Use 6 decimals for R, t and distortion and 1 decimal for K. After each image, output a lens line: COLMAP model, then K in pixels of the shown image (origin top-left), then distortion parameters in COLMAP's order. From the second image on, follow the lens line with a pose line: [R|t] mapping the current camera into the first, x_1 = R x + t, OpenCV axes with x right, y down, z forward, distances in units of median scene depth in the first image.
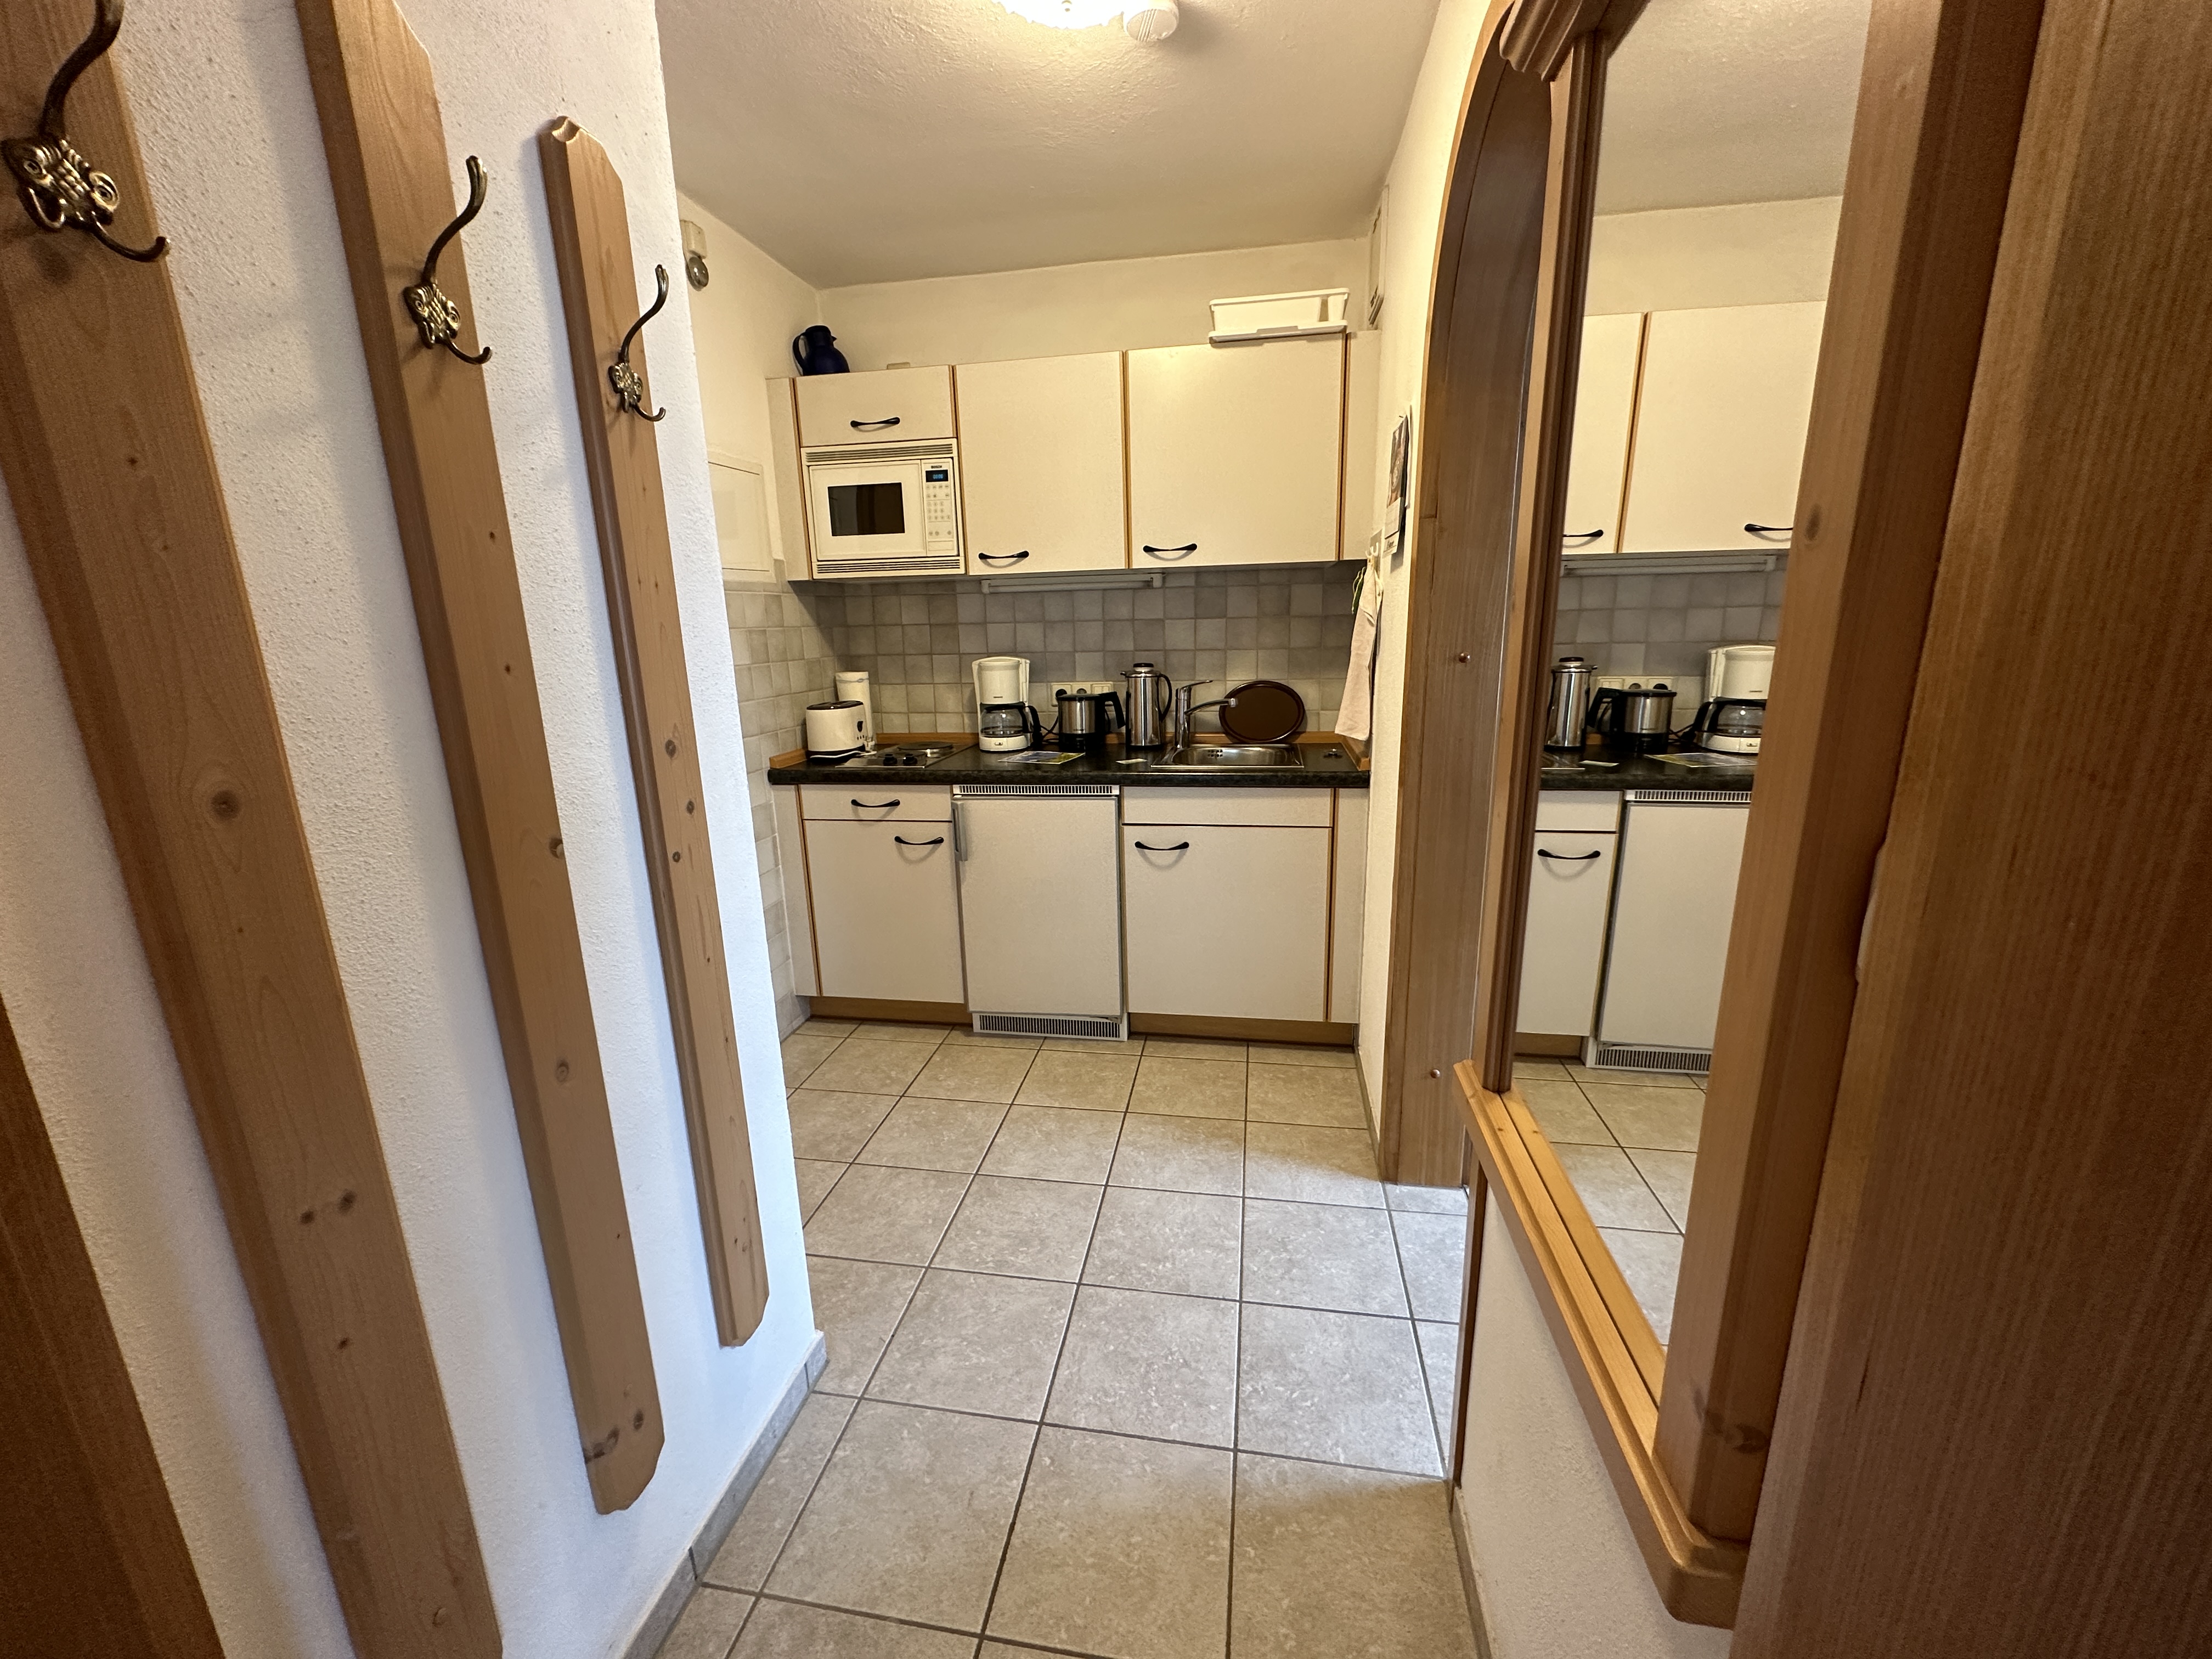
lens RADIAL K [[883.0, 0, 1097.1], [0, 883.0, 831.6], [0, 0, 1]] dist [-0.003430, 0.000035]
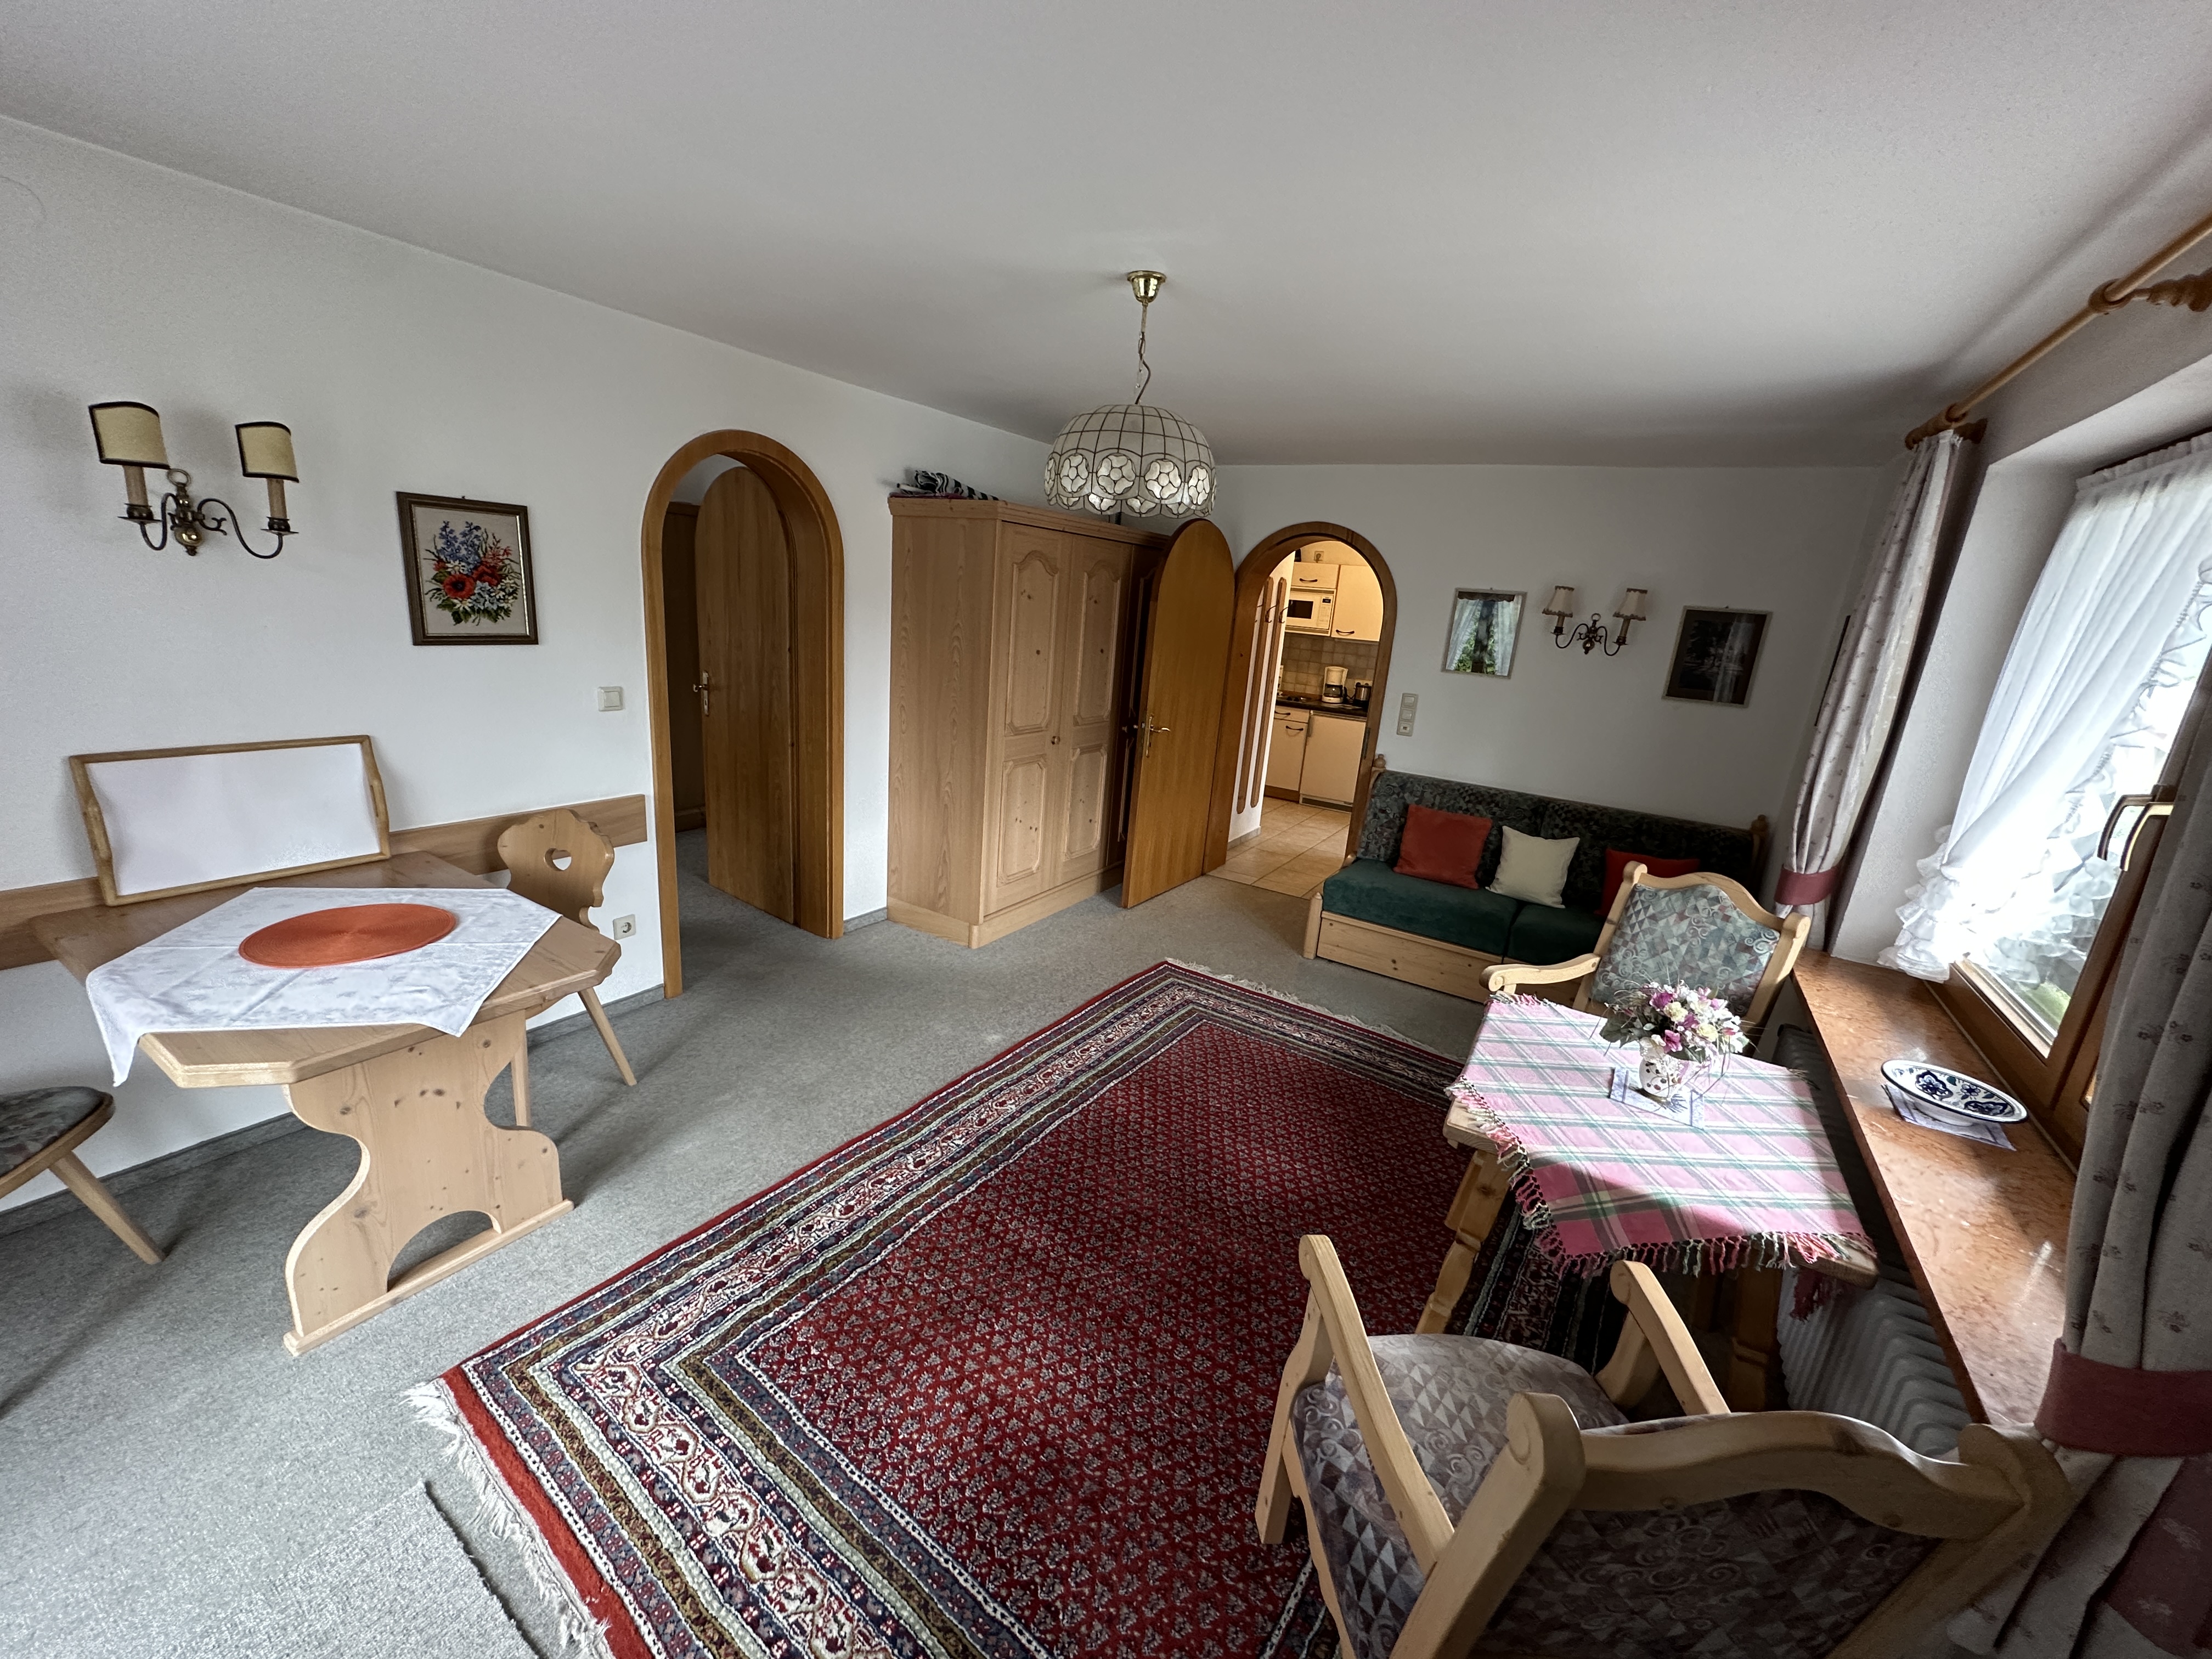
lens RADIAL K [[883.0, 0, 1096.5], [0, 883.0, 833.0], [0, 0, 1]] dist [-0.003430, 0.000035]
pose [[0.926166, 0.193865, -0.323471, 0.190215], [-0.186543, 0.980972, 0.053812, 0.305736], [0.327748, 0.010502, 0.944707, -1.875028]]
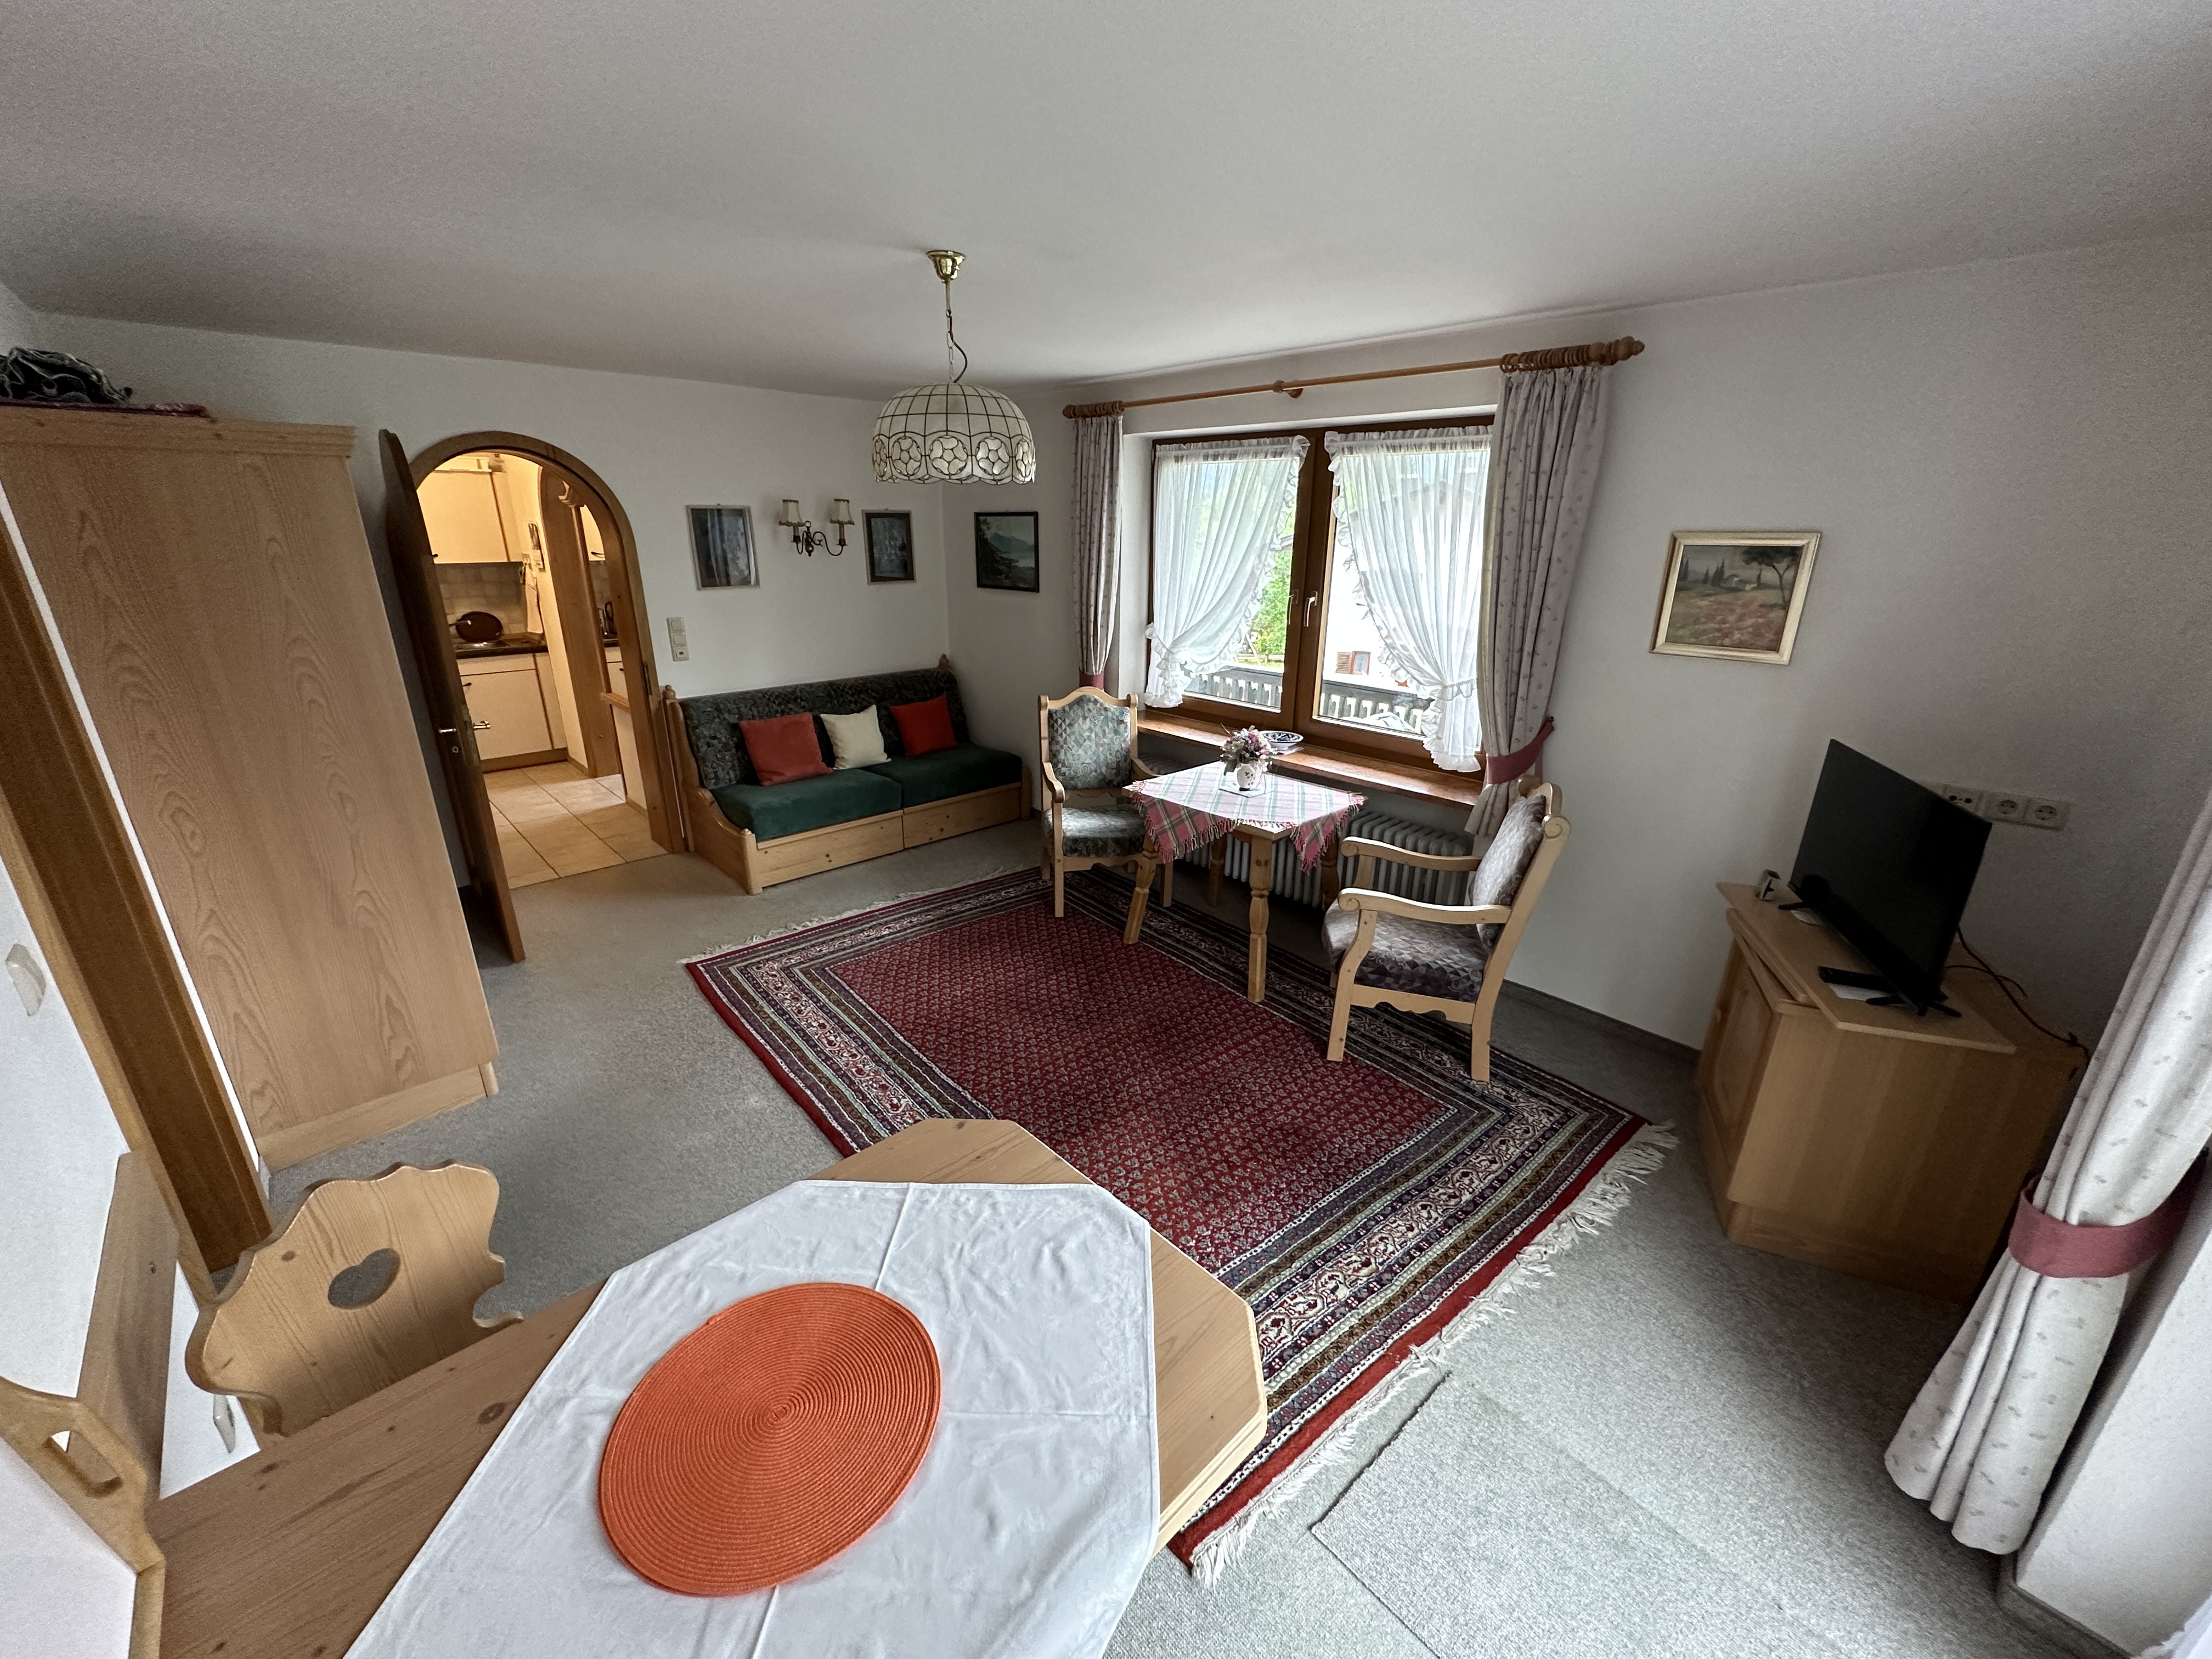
lens RADIAL K [[883.0, 0, 1117.1], [0, 883.0, 821.6], [0, 0, 1]] dist [-0.003430, 0.000035]
pose [[0.586583, -0.233489, 0.775502, -0.770043], [0.164021, 0.971947, 0.168571, 0.250823], [-0.793106, 0.028318, 0.608424, -1.741495]]
